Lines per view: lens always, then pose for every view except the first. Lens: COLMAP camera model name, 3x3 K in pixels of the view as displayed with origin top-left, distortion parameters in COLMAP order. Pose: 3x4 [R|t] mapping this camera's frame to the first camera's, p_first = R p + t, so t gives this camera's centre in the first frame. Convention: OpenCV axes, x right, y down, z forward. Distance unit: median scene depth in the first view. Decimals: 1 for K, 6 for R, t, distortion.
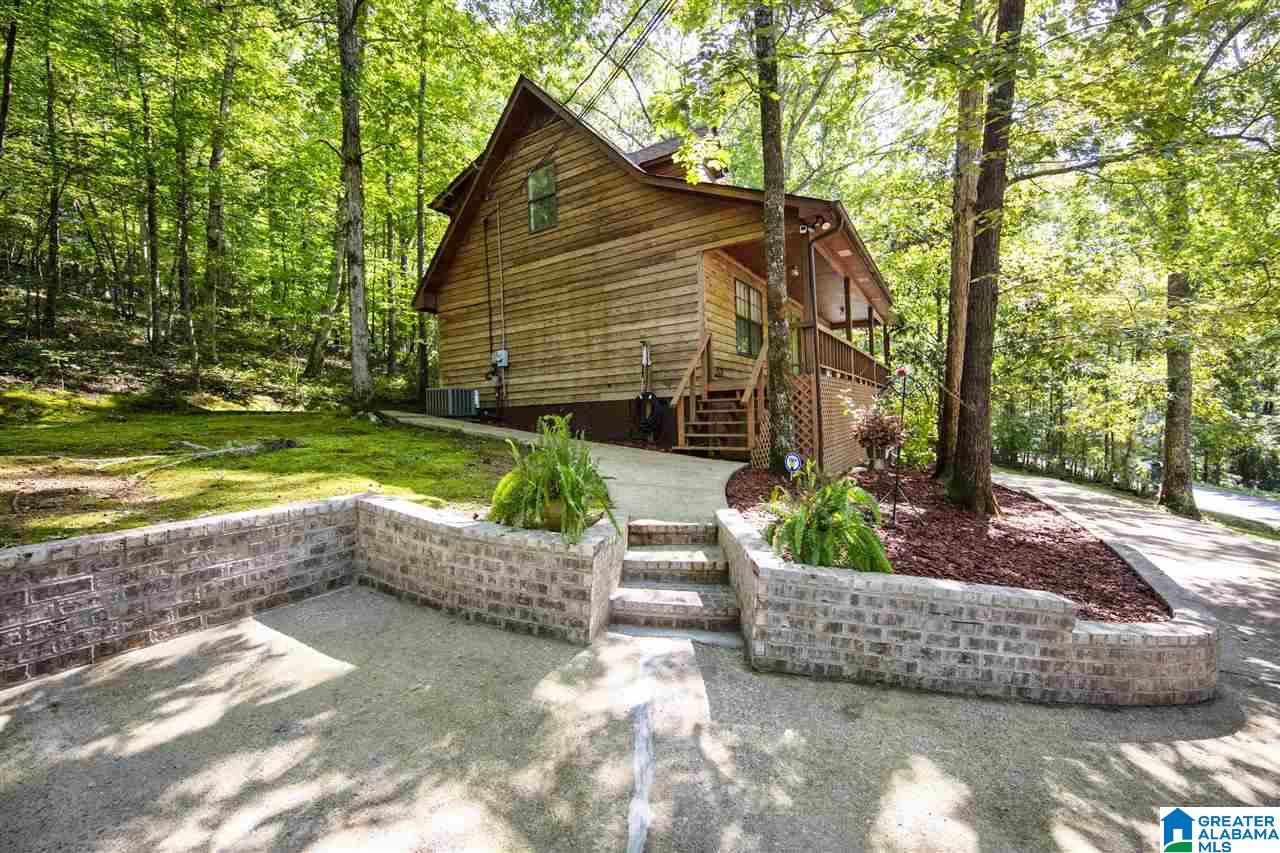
lens RADIAL K [[517.7, 0, 639.3], [0, 517.7, 427.5], [0, 0, 1]] dist [-0.001465, -0.000284]
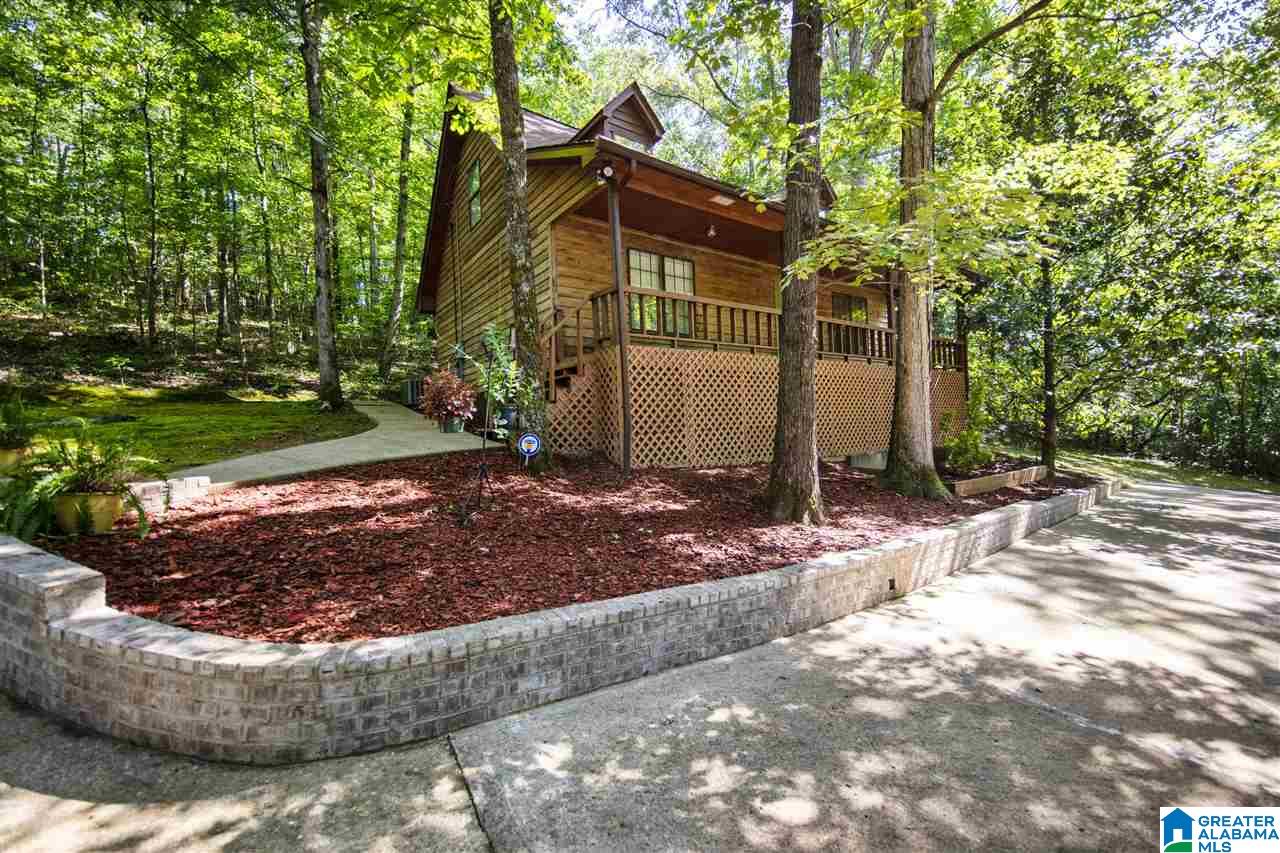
lens RADIAL K [[517.7, 0, 641.6], [0, 517.7, 430.7], [0, 0, 1]] dist [-0.001465, -0.000284]
pose [[0.925687, 0.009395, -0.378173, 0.690273], [-0.008635, 0.999956, 0.003705, 0.032233], [0.378191, -0.000164, 0.925728, 0.215116]]
